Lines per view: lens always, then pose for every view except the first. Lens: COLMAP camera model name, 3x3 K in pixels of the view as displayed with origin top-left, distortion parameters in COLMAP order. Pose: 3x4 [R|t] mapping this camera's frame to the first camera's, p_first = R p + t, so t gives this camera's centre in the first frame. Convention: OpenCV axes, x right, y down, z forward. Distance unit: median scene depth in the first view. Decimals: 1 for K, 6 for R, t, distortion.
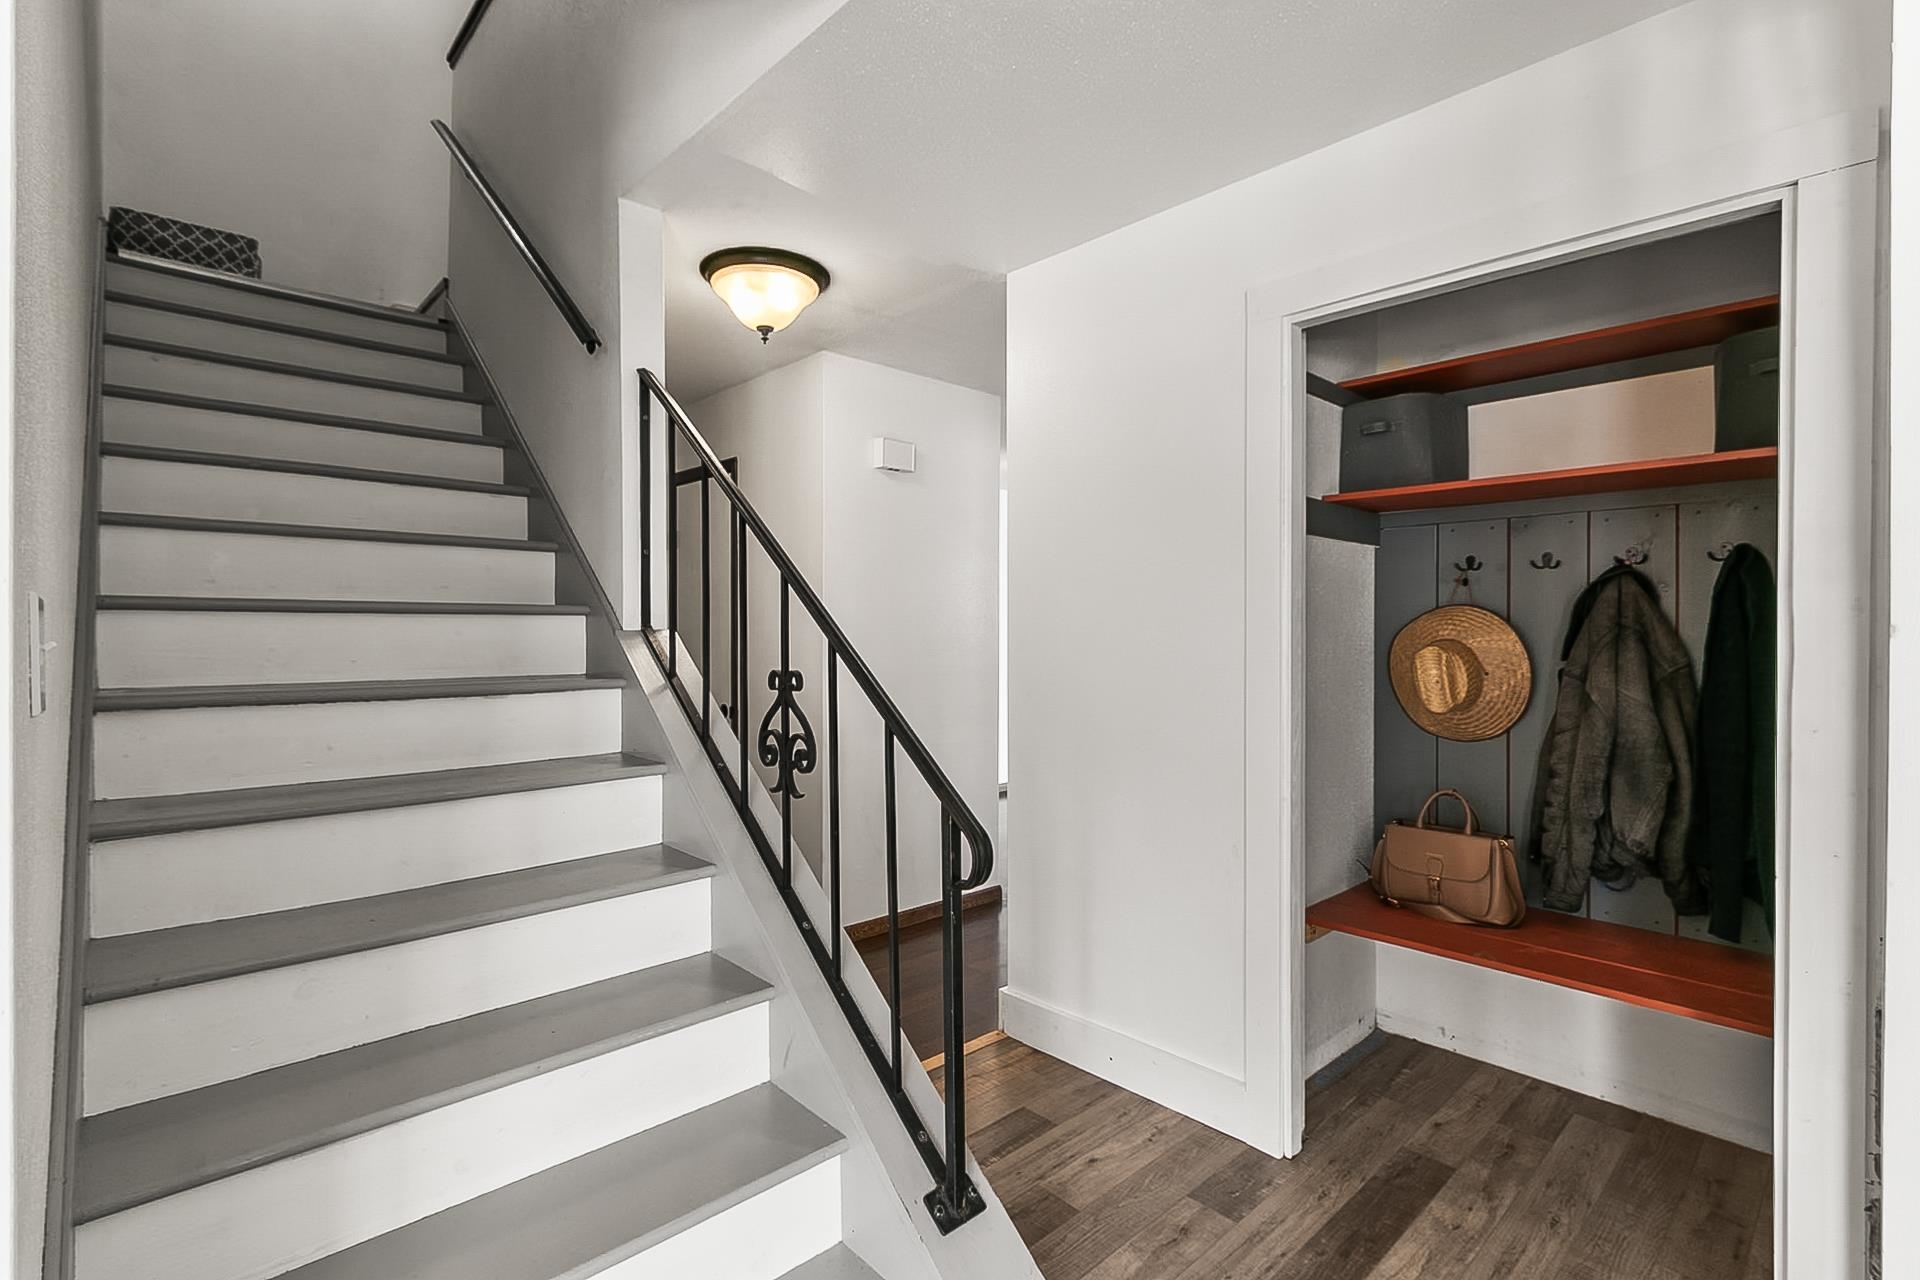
lens RADIAL K [[907.0, 0, 926.3], [0, 907.0, 638.0], [0, 0, 1]] dist [0.000750, 0.000179]
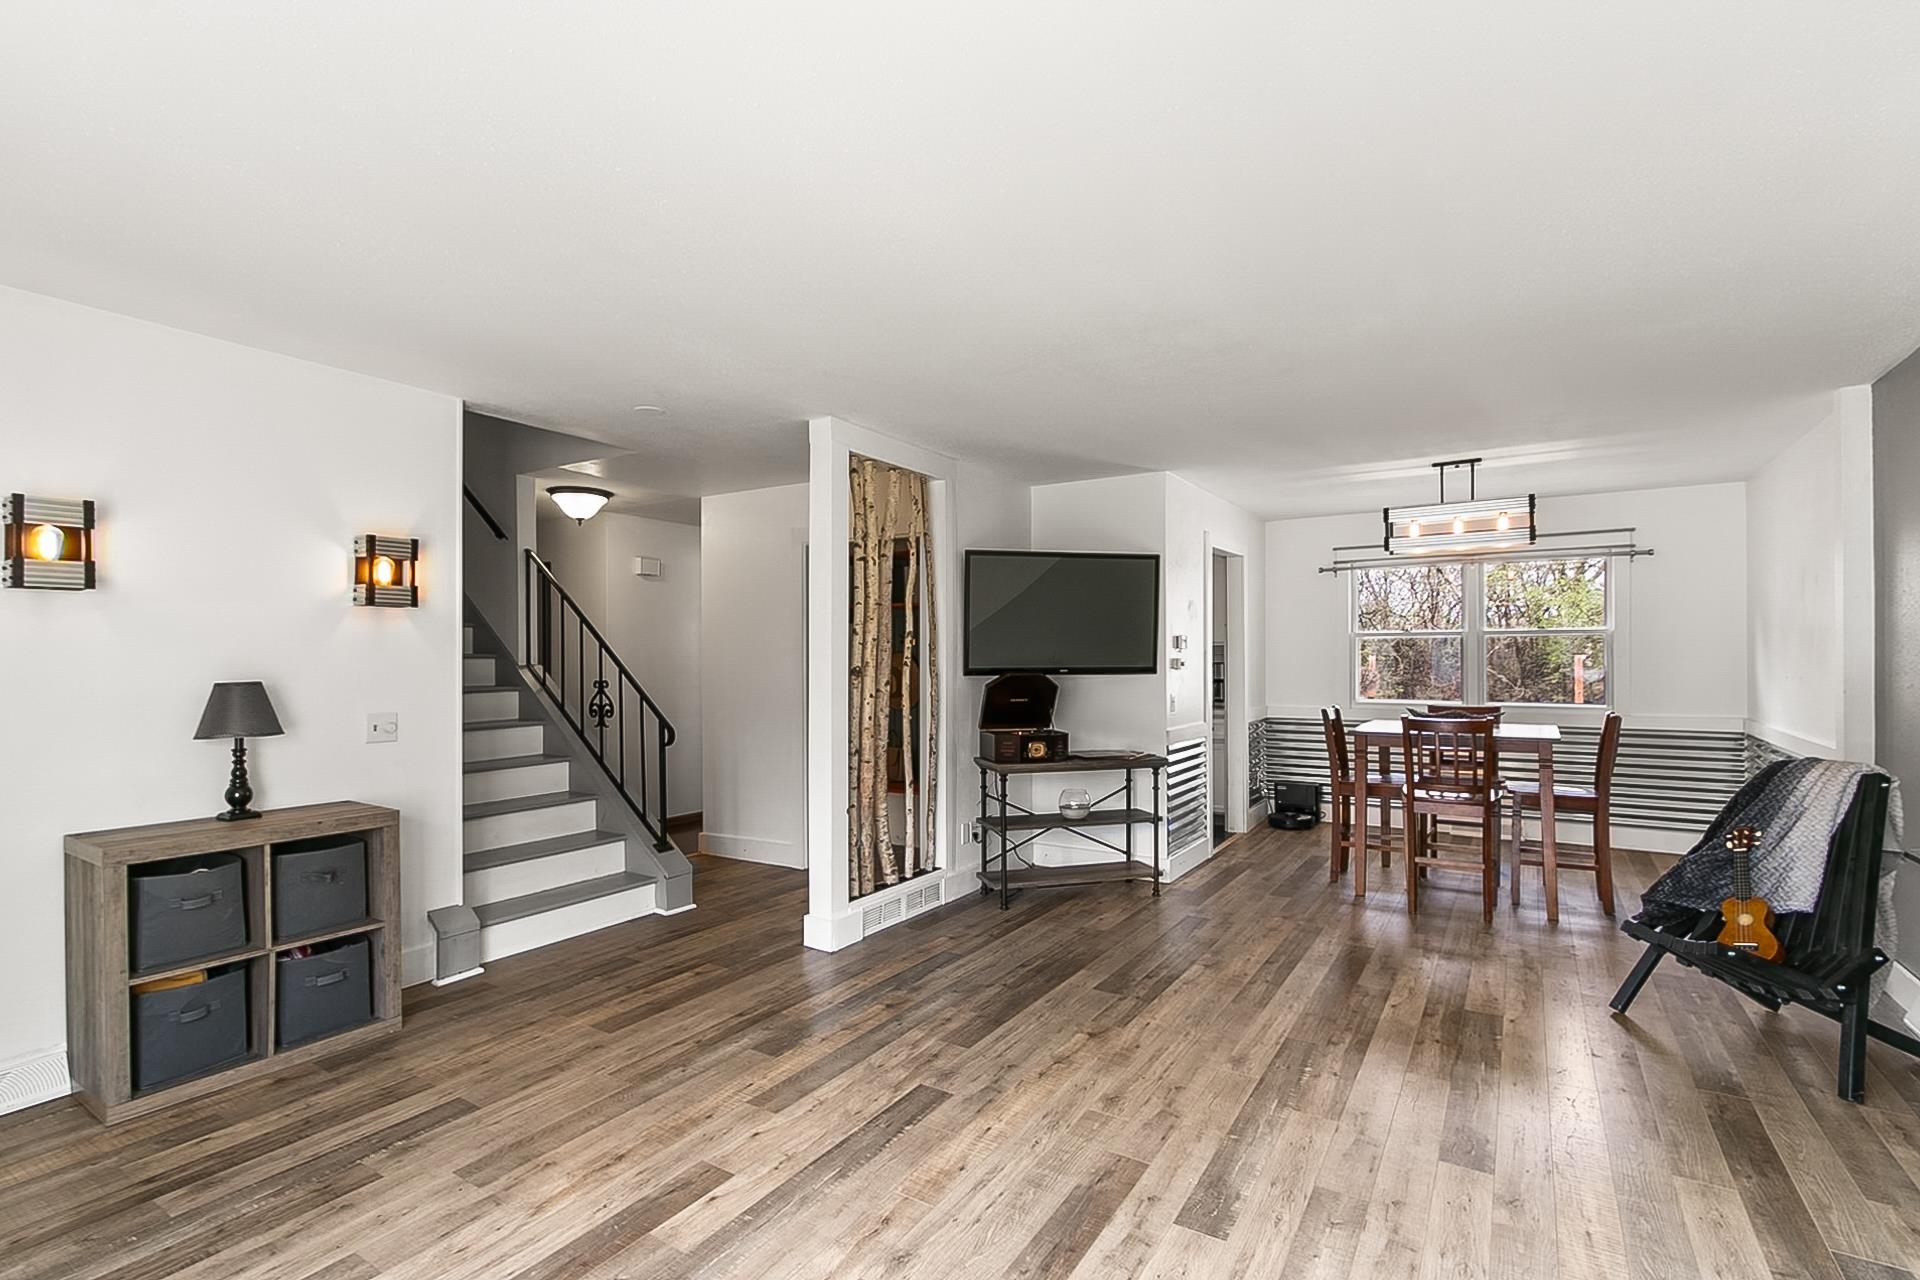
lens RADIAL K [[907.0, 0, 926.3], [0, 907.0, 638.0], [0, 0, 1]] dist [0.000750, 0.000179]
pose [[0.968309, -0.002312, 0.249744, 0.103239], [0.012379, 0.999172, -0.038745, 0.026116], [-0.249448, 0.040608, 0.967536, -1.795766]]
